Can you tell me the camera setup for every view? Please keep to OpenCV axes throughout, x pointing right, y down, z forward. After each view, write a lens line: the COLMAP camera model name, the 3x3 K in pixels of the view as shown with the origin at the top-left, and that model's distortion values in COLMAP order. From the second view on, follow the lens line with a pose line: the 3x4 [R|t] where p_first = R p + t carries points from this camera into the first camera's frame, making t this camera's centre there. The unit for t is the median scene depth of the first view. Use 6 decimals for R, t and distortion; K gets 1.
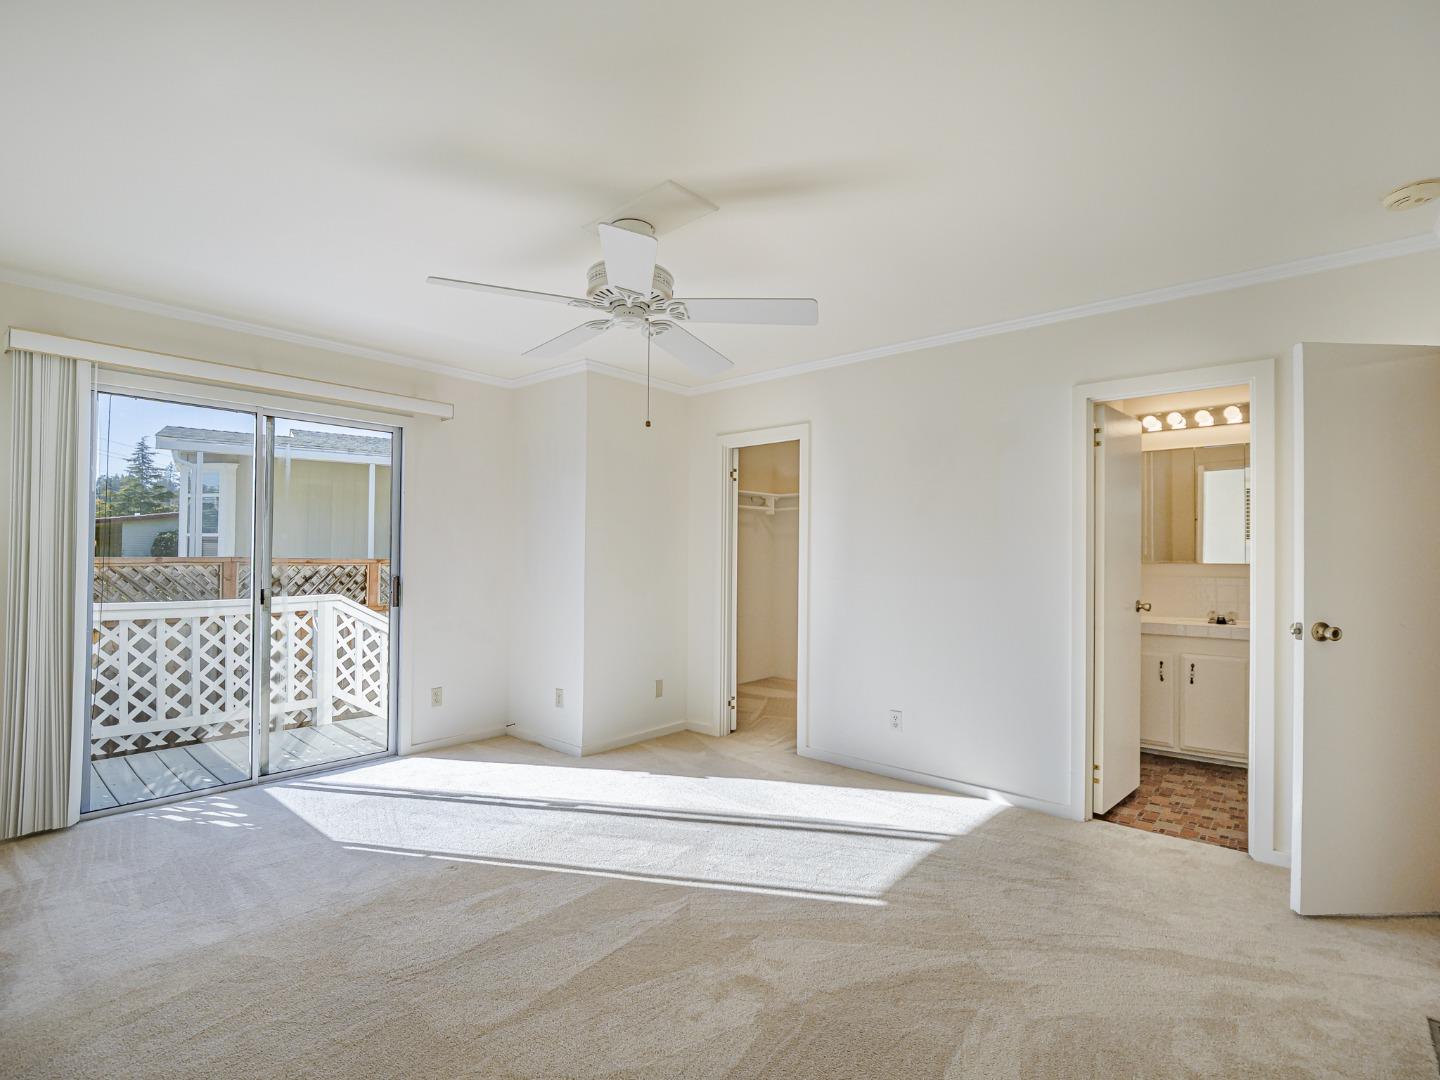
lens RADIAL K [[703.0, 0, 720.0], [0, 703.0, 540.0], [0, 0, 1]] dist [-0.012351, 0.000301]
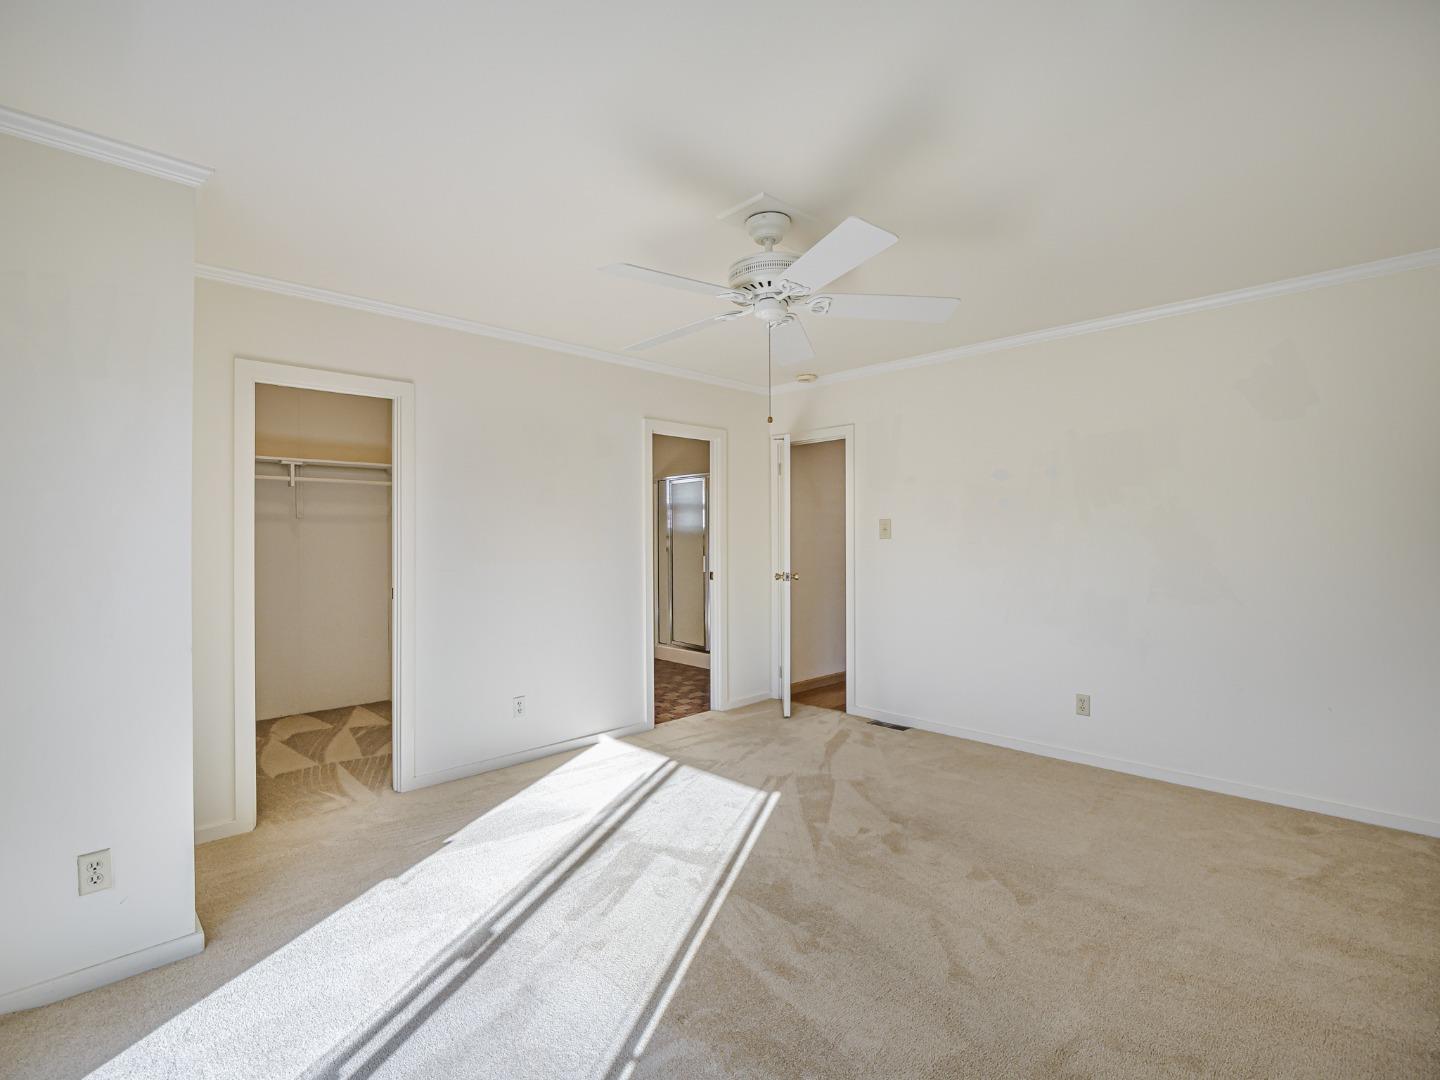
lens RADIAL K [[703.0, 0, 720.0], [0, 703.0, 540.0], [0, 0, 1]] dist [-0.012351, 0.000301]
pose [[0.073092, -0.018660, 0.997151, -0.839680], [-0.014904, 0.999693, 0.019800, -0.006919], [-0.997214, -0.016309, 0.072791, 0.740271]]
